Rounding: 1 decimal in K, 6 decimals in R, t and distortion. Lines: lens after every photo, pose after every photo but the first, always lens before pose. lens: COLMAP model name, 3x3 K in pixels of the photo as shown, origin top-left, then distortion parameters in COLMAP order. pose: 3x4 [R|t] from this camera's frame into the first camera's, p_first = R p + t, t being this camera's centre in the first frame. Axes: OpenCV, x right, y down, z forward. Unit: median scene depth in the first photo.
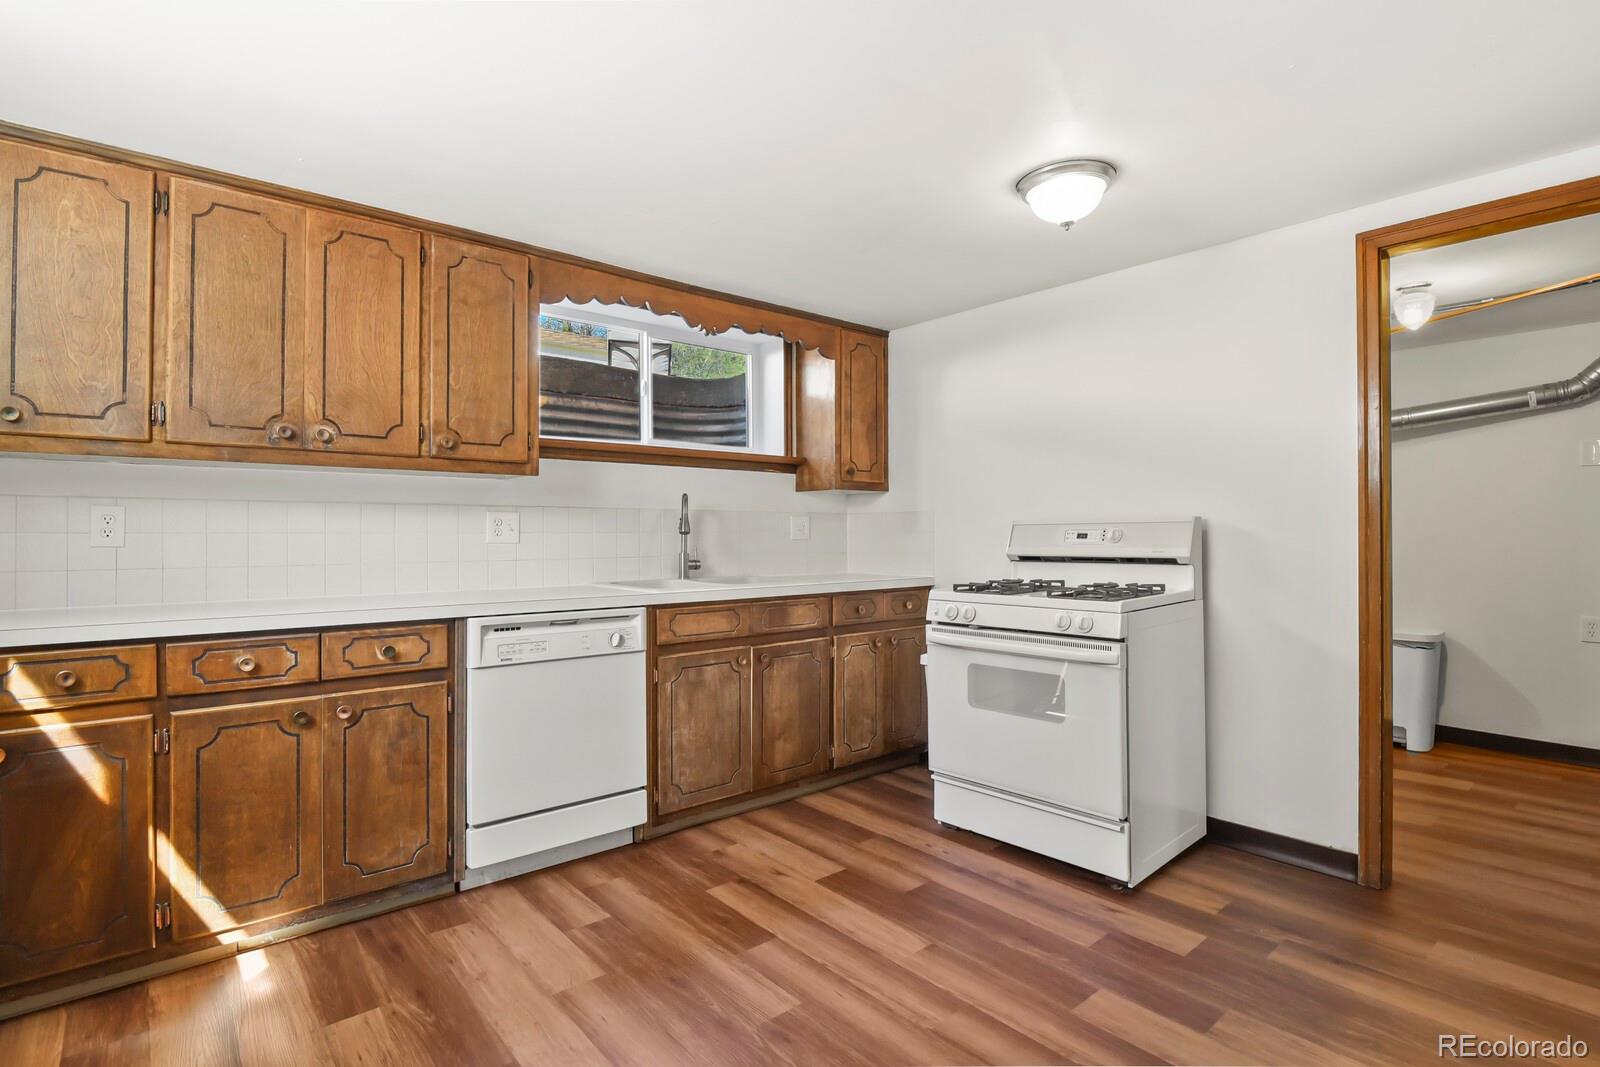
lens RADIAL K [[778.3, 0, 809.1], [0, 778.3, 528.5], [0, 0, 1]] dist [0.000908, -0.010962]
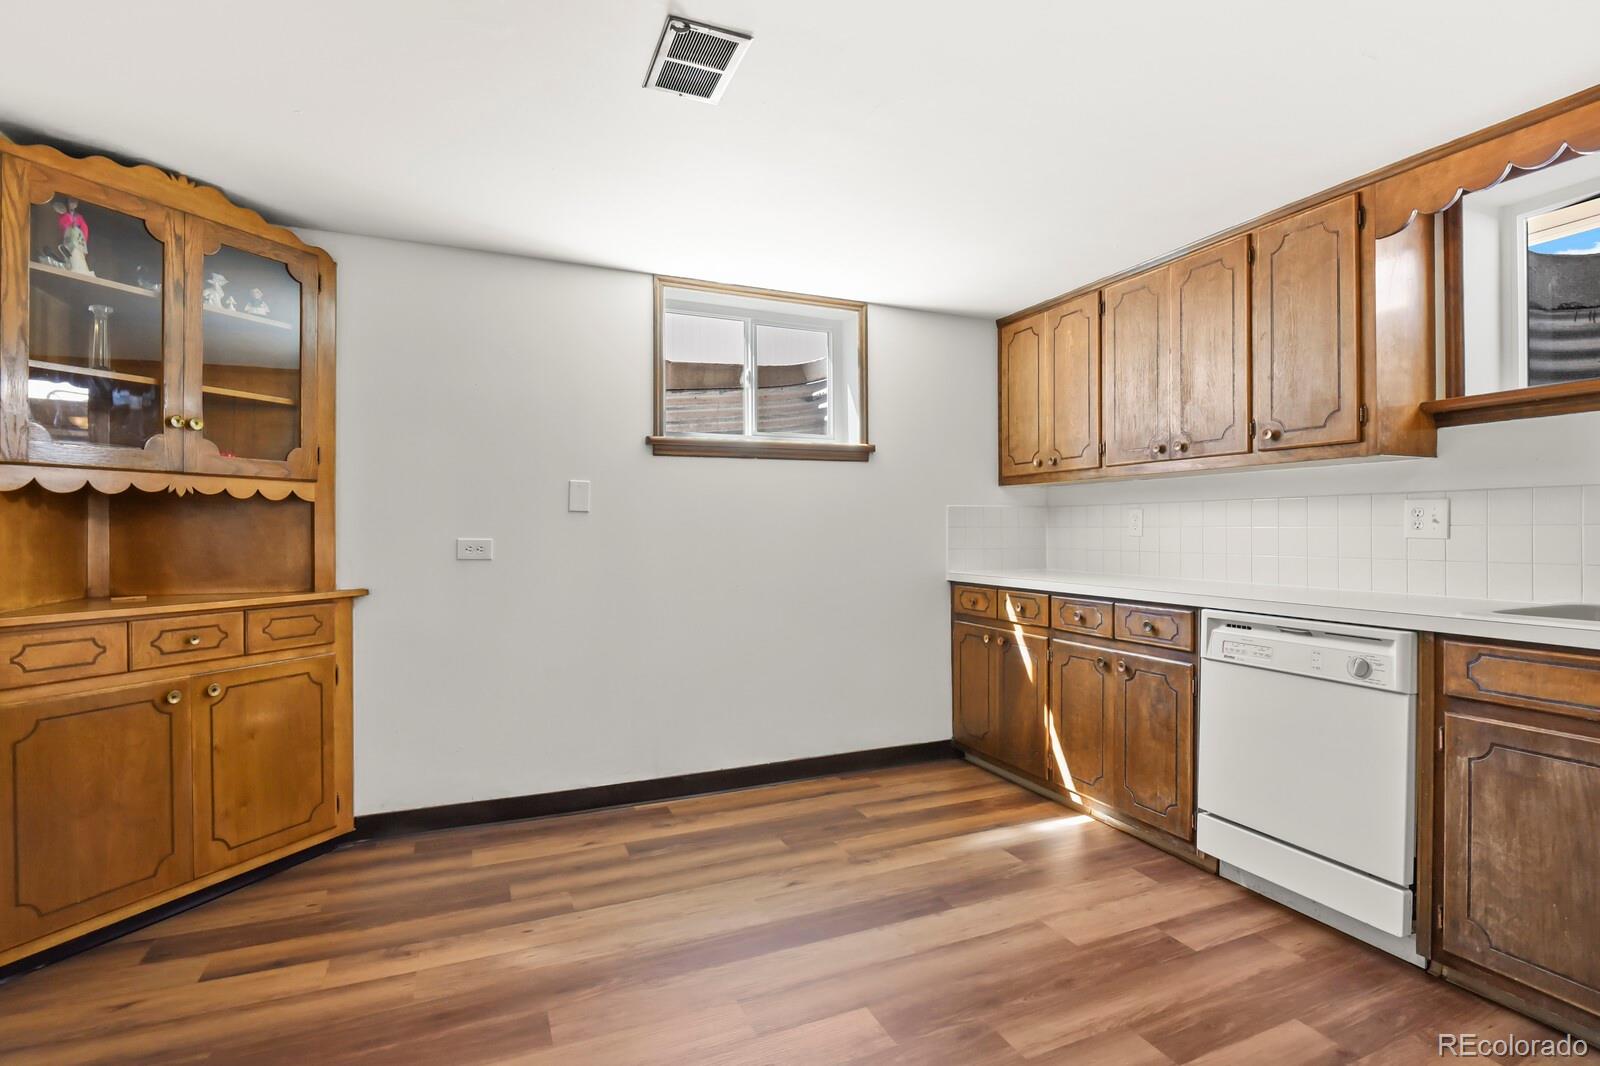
lens RADIAL K [[778.3, 0, 809.1], [0, 778.3, 528.0], [0, 0, 1]] dist [0.000908, -0.010962]
pose [[-0.292565, 0.000280, -0.956245, 0.738074], [0.009101, 0.999955, -0.002491, 0.005974], [0.956202, -0.009432, -0.292555, 0.838459]]
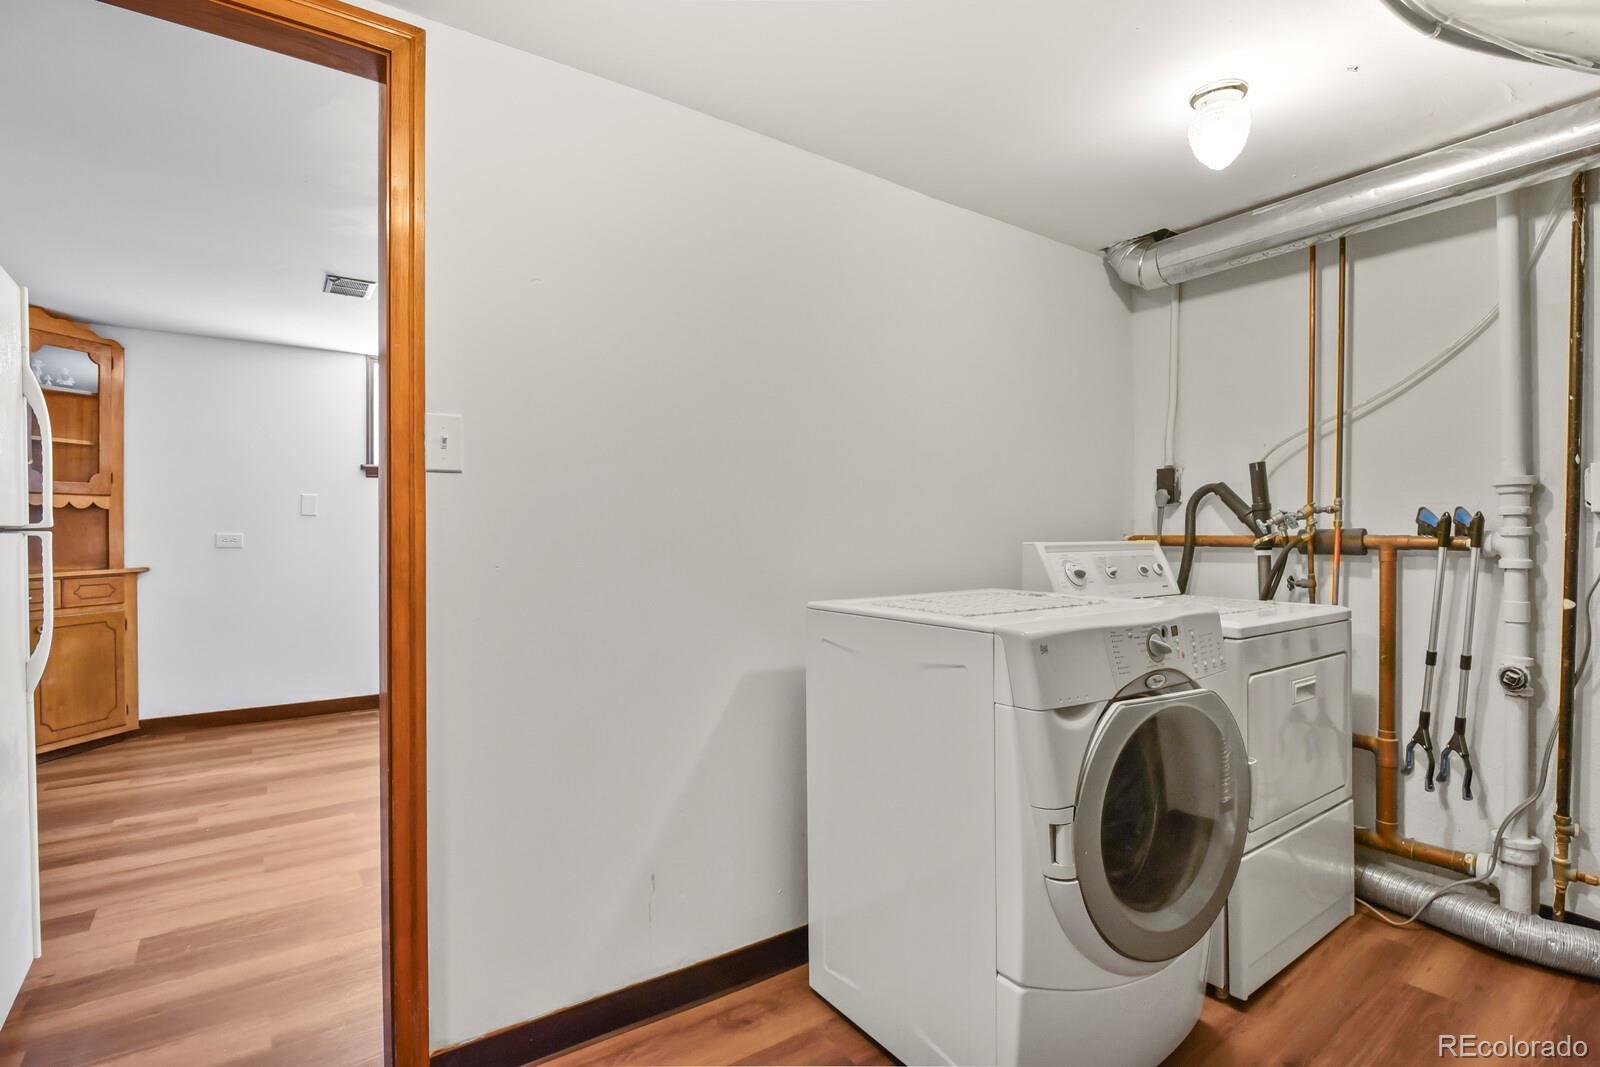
lens RADIAL K [[778.3, 0, 809.1], [0, 778.3, 528.5], [0, 0, 1]] dist [0.000908, -0.010962]
pose [[-0.084125, 0.006111, -0.996436, 1.443863], [0.007525, 0.999957, 0.005497, 0.003259], [0.996427, -0.007036, -0.084168, 1.507460]]
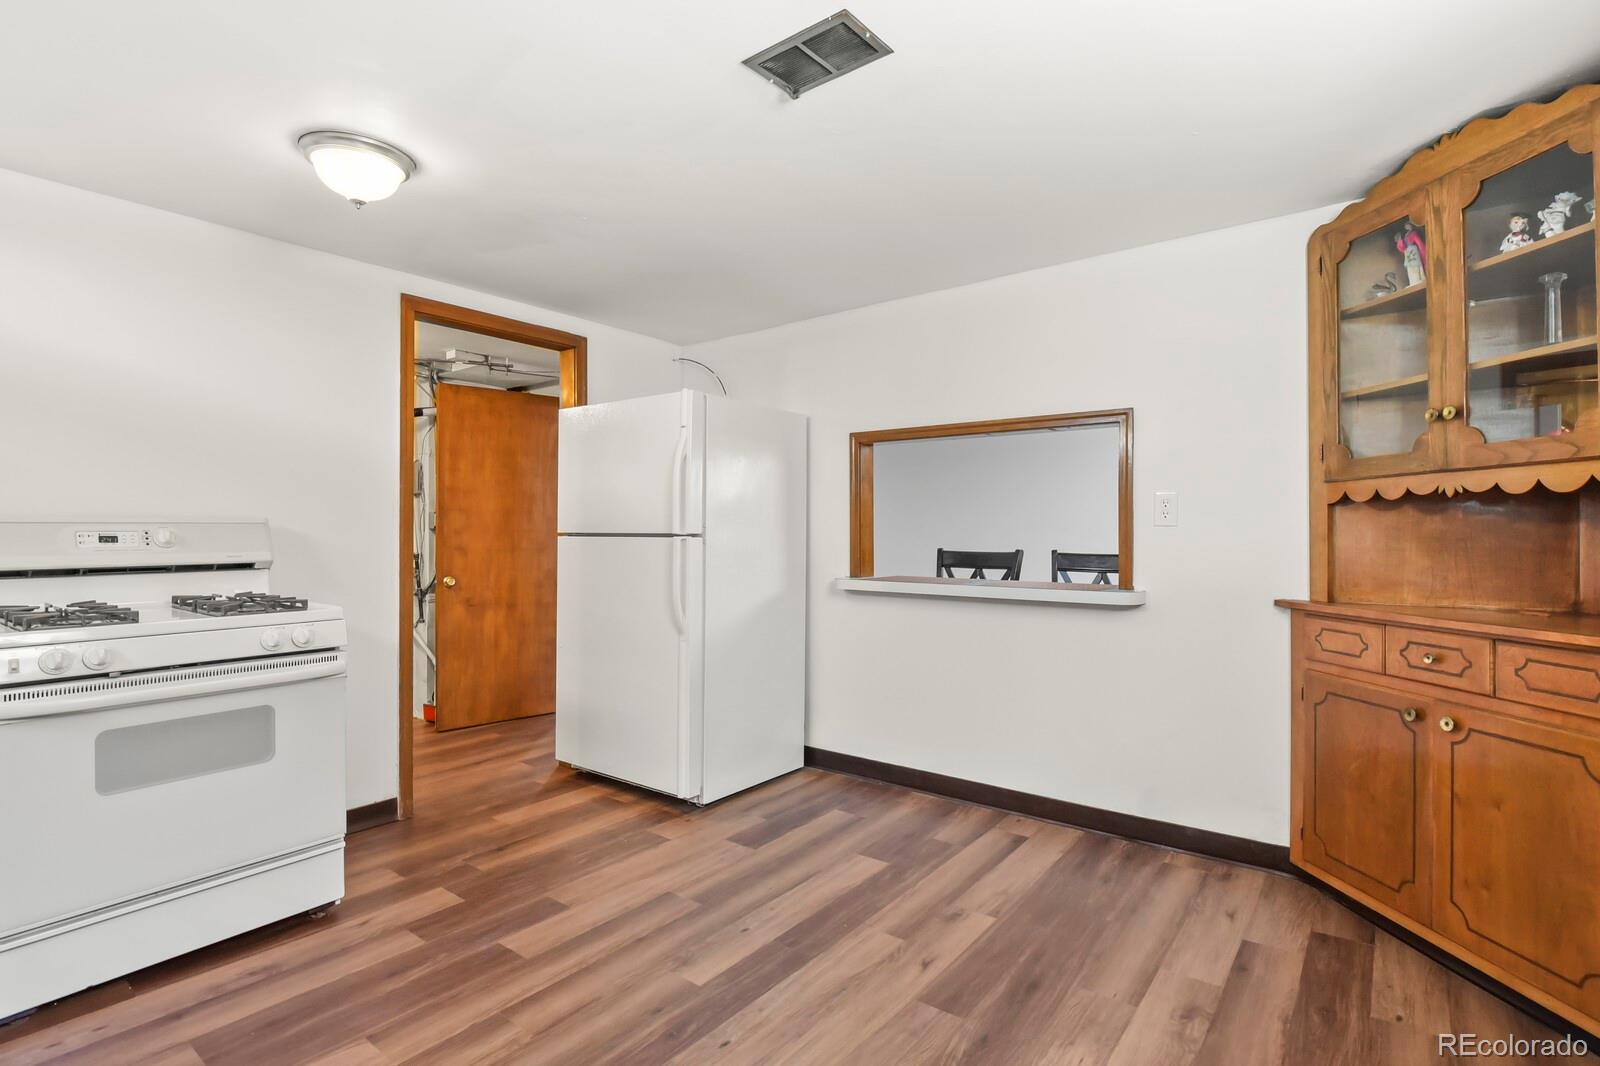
lens RADIAL K [[778.3, 0, 809.1], [0, 778.3, 528.0], [0, 0, 1]] dist [0.000908, -0.010962]
pose [[-0.202371, 0.009054, 0.979267, -0.688348], [-0.005705, 0.999929, -0.010424, 0.003803], [-0.979292, -0.007696, -0.202305, 0.666031]]
